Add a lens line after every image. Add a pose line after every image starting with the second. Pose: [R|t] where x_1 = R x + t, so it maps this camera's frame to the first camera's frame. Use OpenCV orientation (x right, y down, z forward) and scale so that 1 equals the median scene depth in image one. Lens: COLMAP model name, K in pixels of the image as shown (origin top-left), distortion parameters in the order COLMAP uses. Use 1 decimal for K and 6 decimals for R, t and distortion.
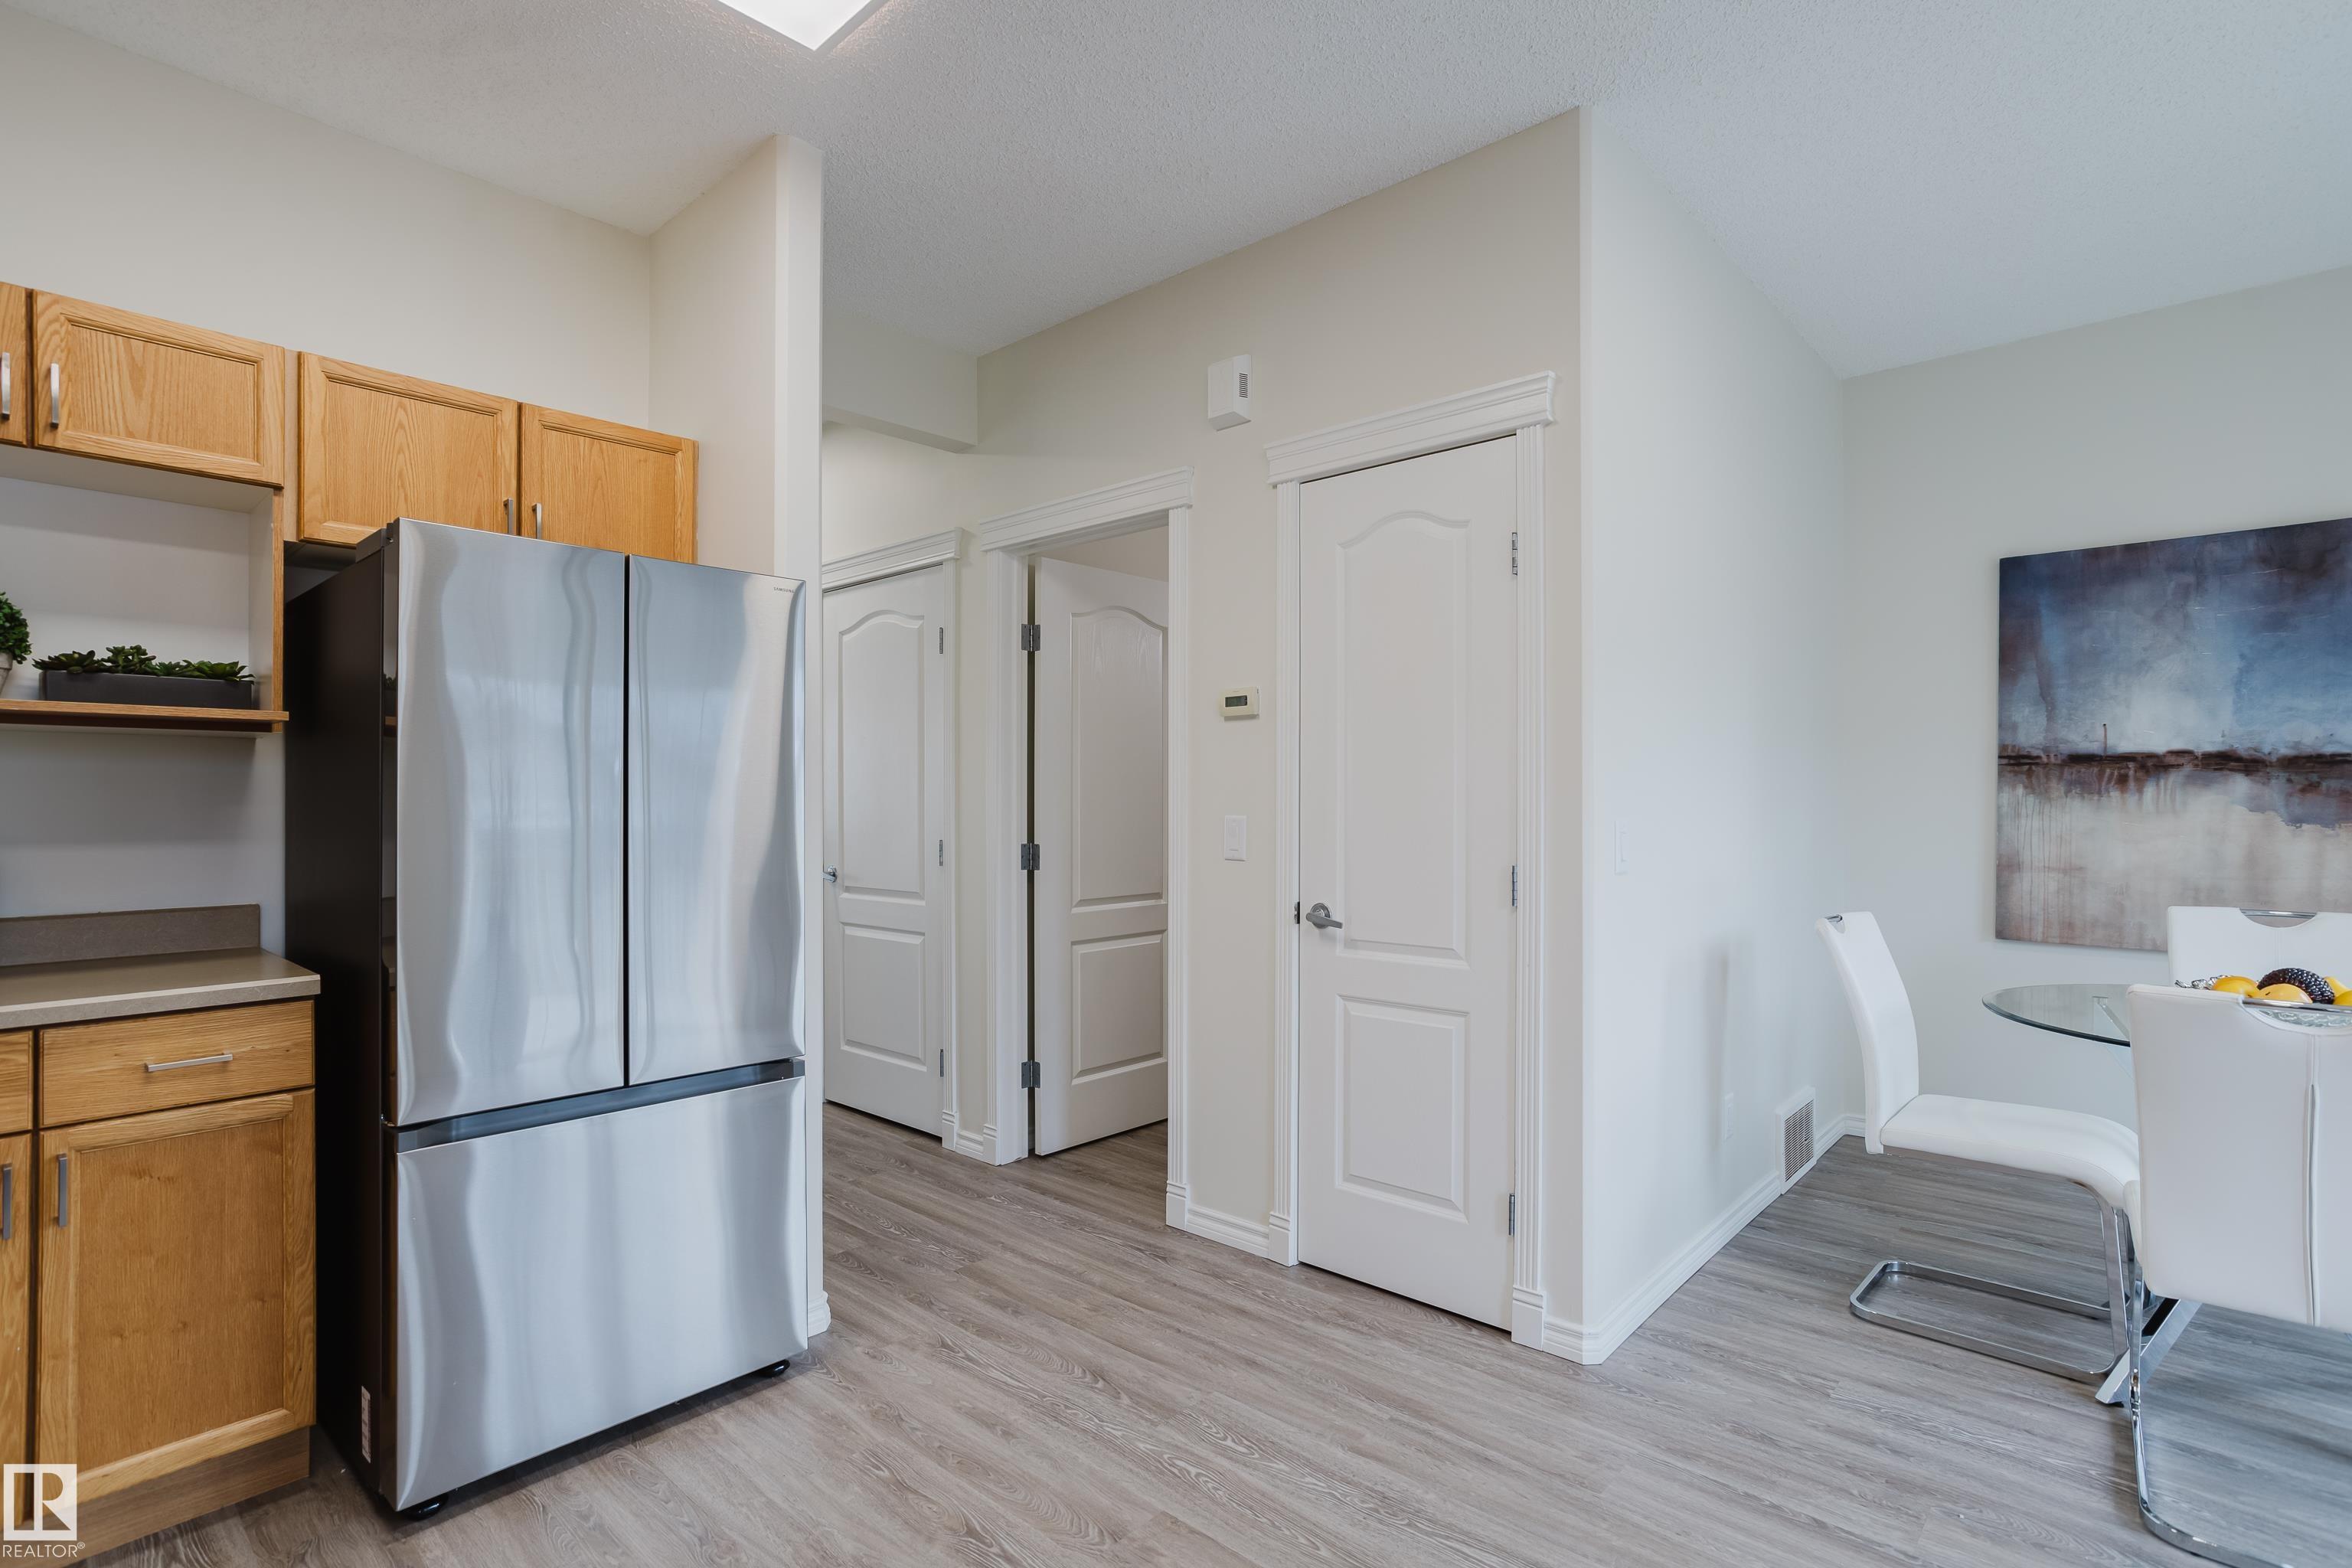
lens RADIAL K [[1132.4, 0, 1161.8], [0, 1132.4, 811.6], [0, 0, 1]] dist [-0.036998, 0.021958]
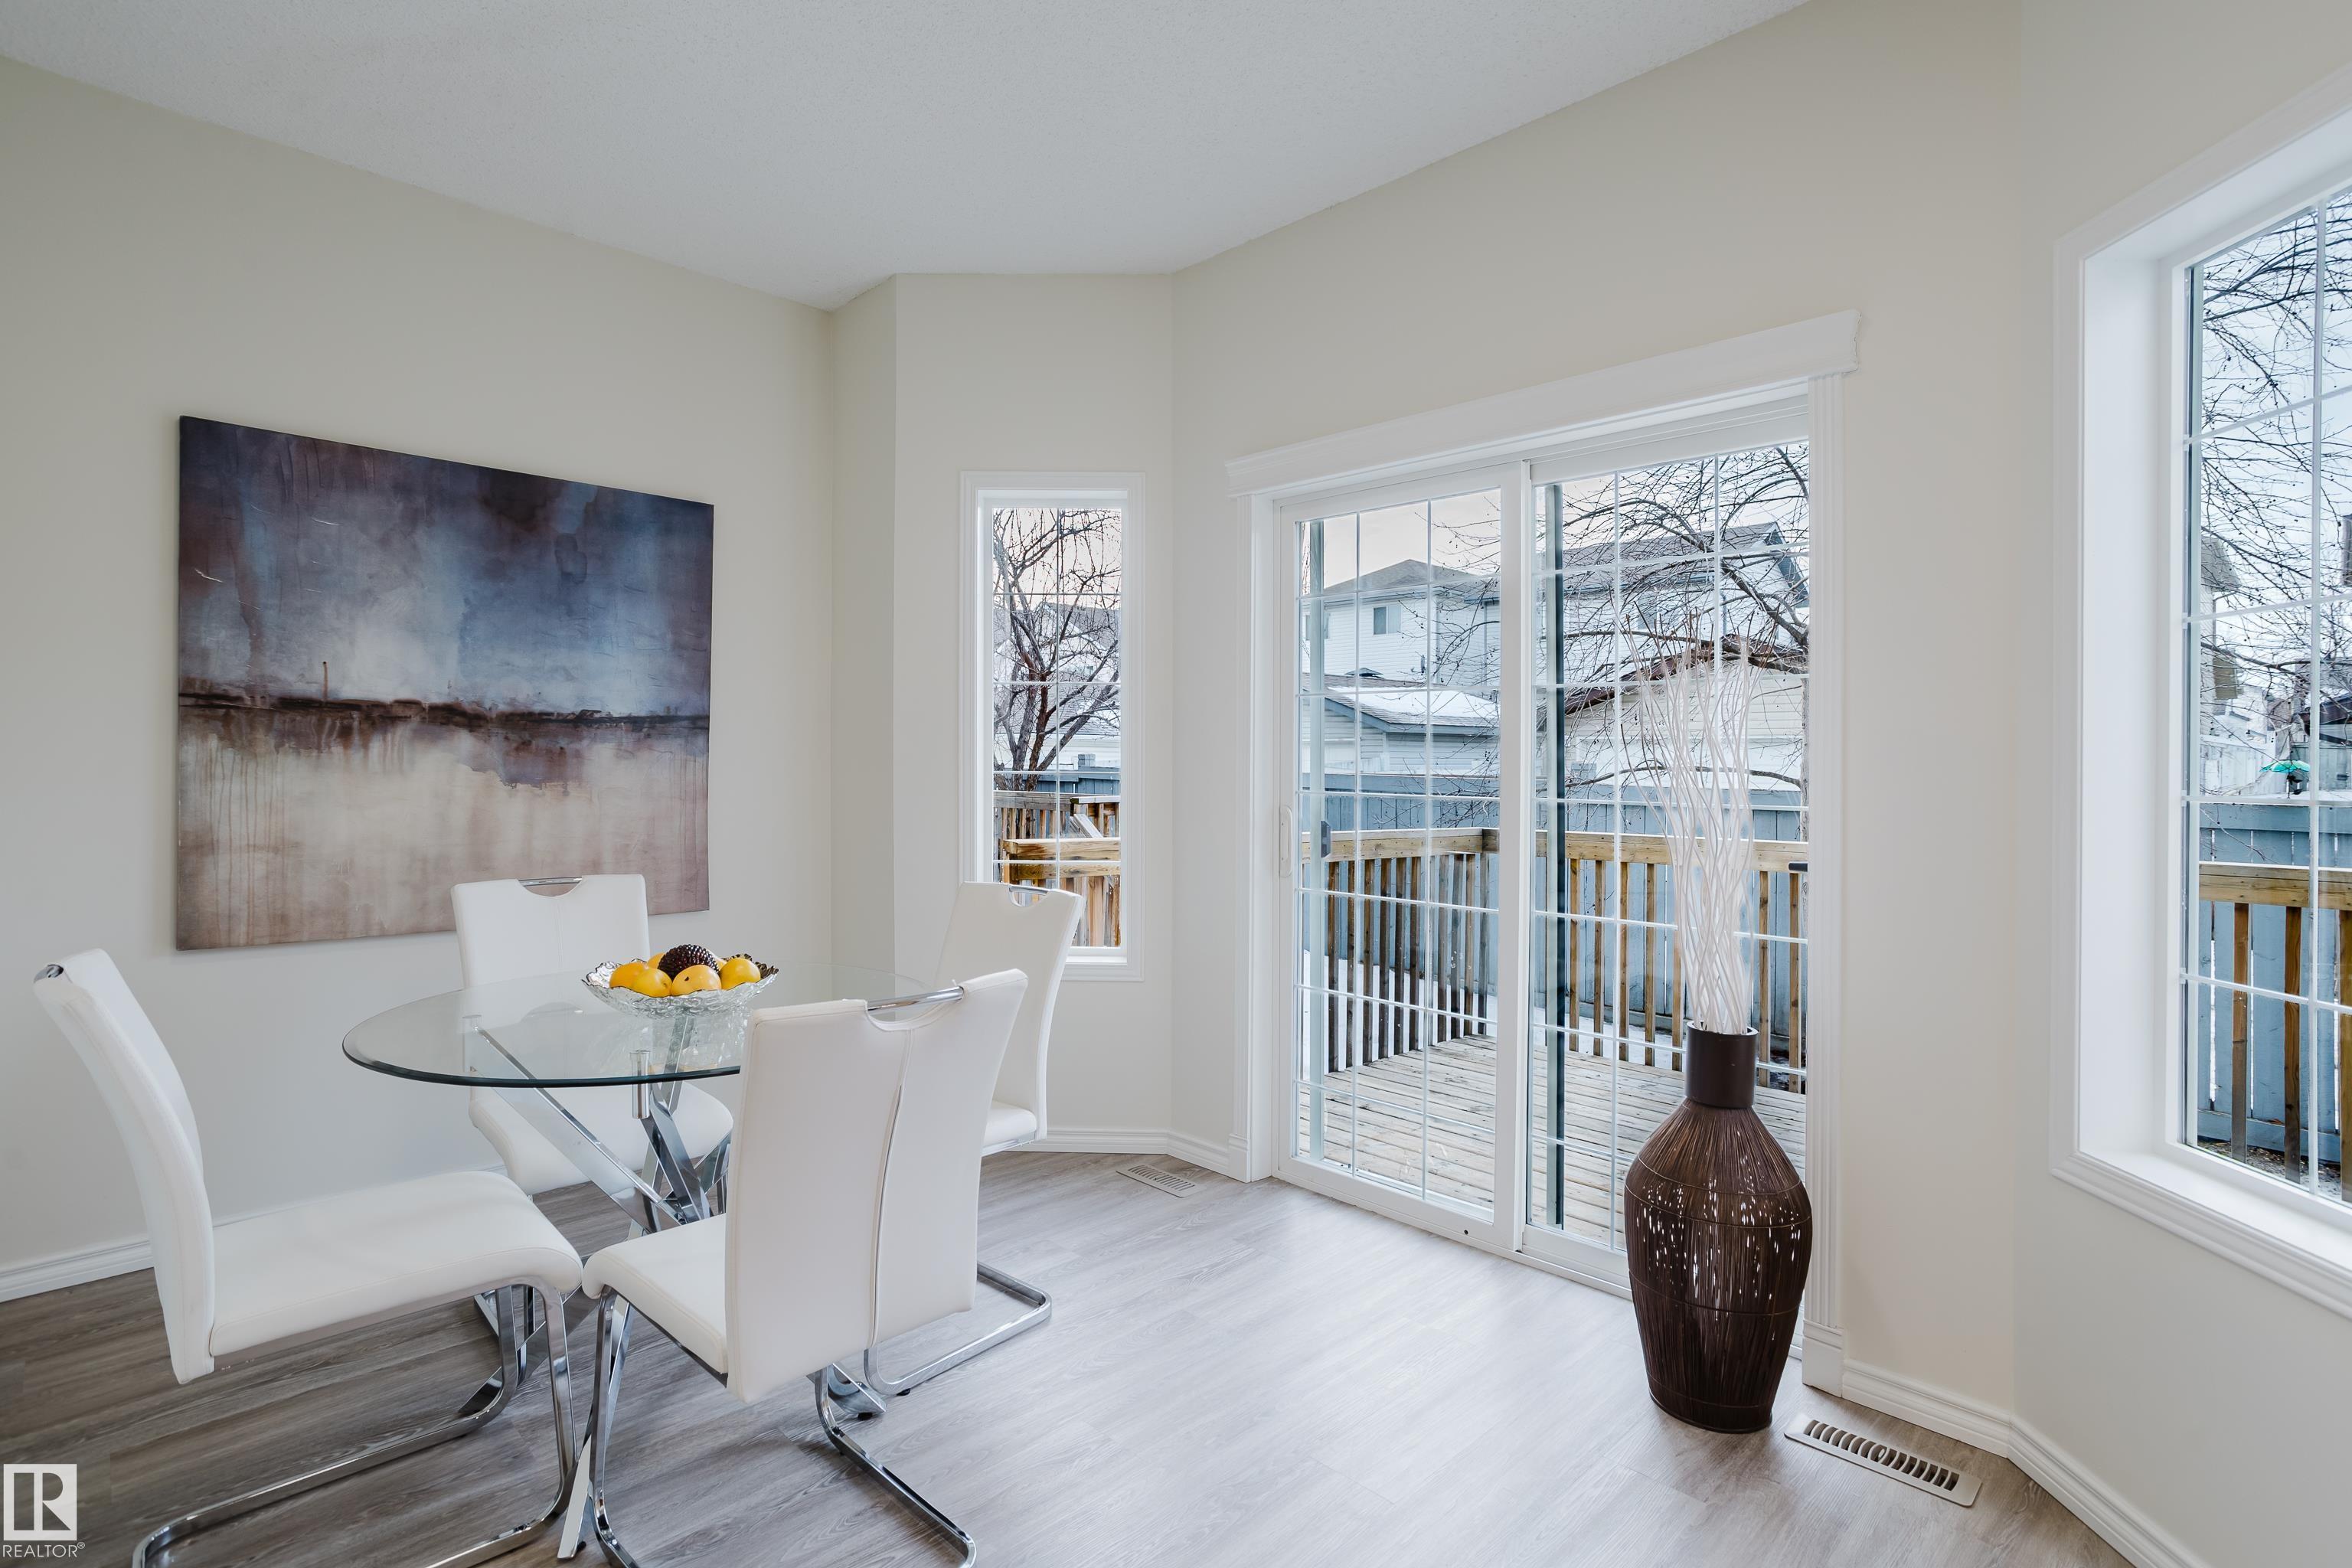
lens RADIAL K [[1132.4, 0, 1179.5], [0, 1132.4, 780.7], [0, 0, 1]] dist [-0.036998, 0.021958]
pose [[0.060257, -0.001188, 0.998182, 0.084460], [0.009241, 0.999957, 0.000633, 0.012191], [-0.998140, 0.009186, 0.060266, 0.346439]]
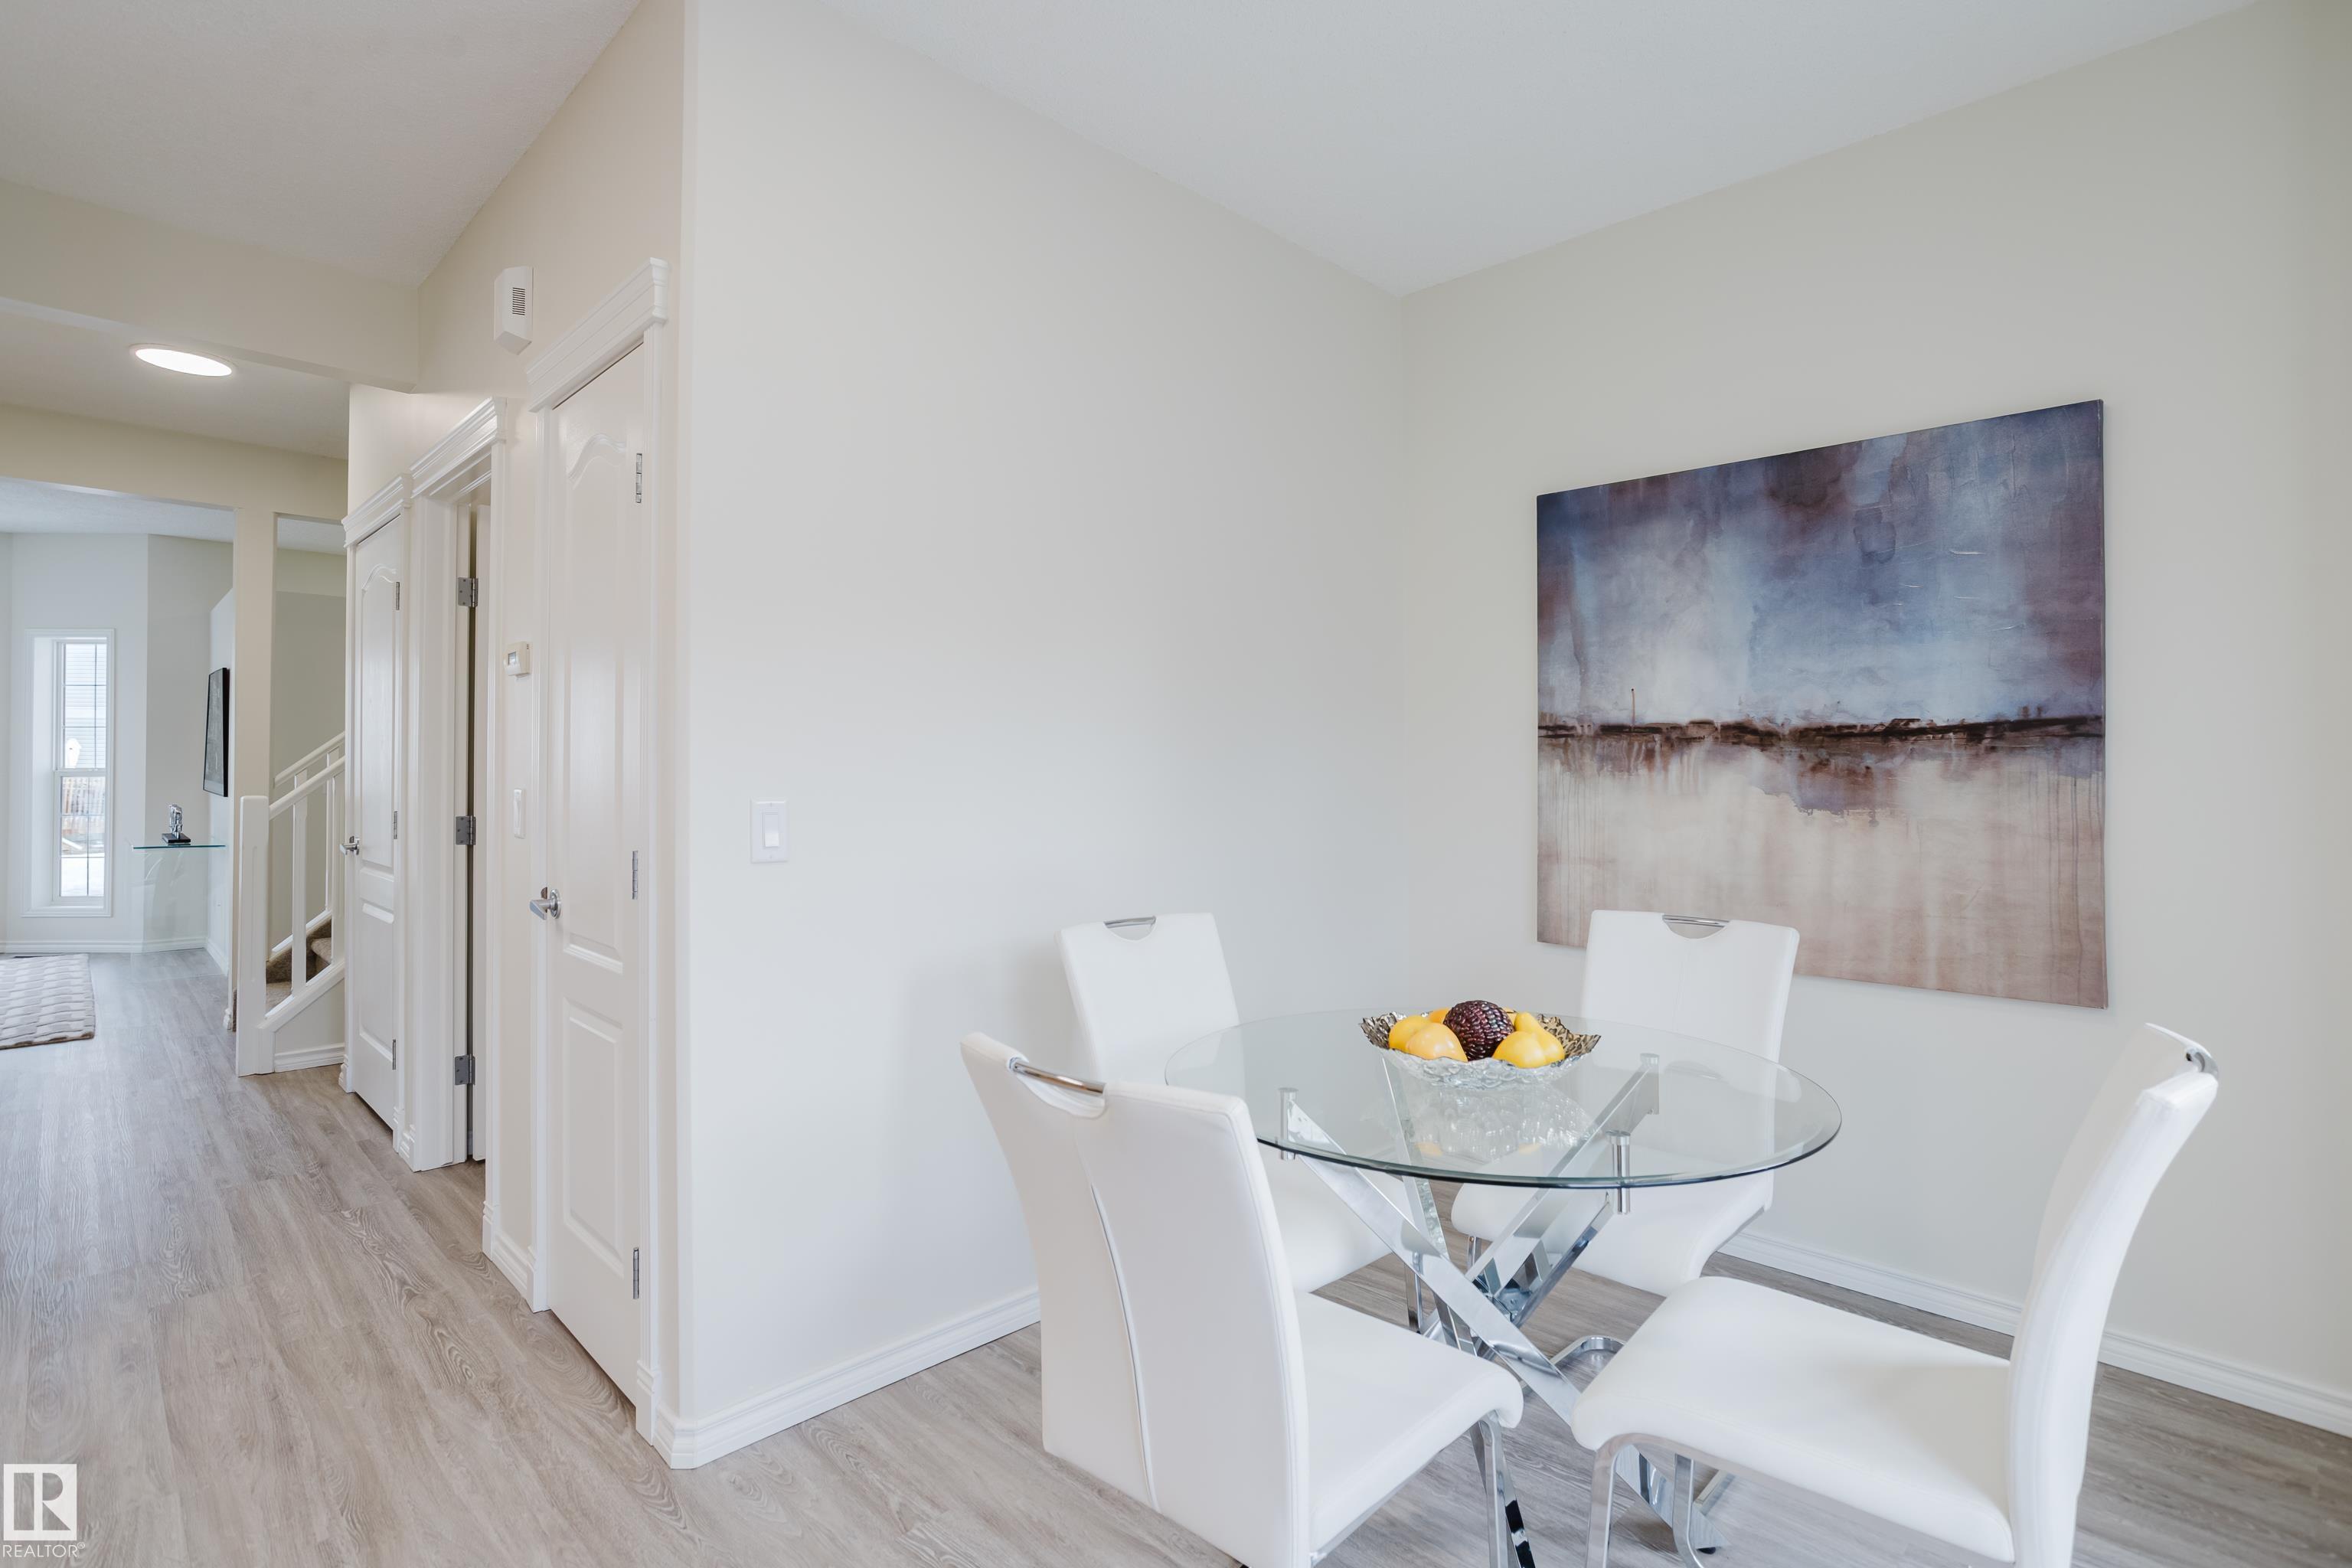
lens RADIAL K [[1132.4, 0, 1163.9], [0, 1132.4, 759.3], [0, 0, 1]] dist [-0.036998, 0.021958]
pose [[0.999171, 0.009345, -0.039612, 0.535309], [-0.010168, 0.999735, -0.020641, -0.004123], [0.039409, 0.021026, 0.999002, 0.138643]]
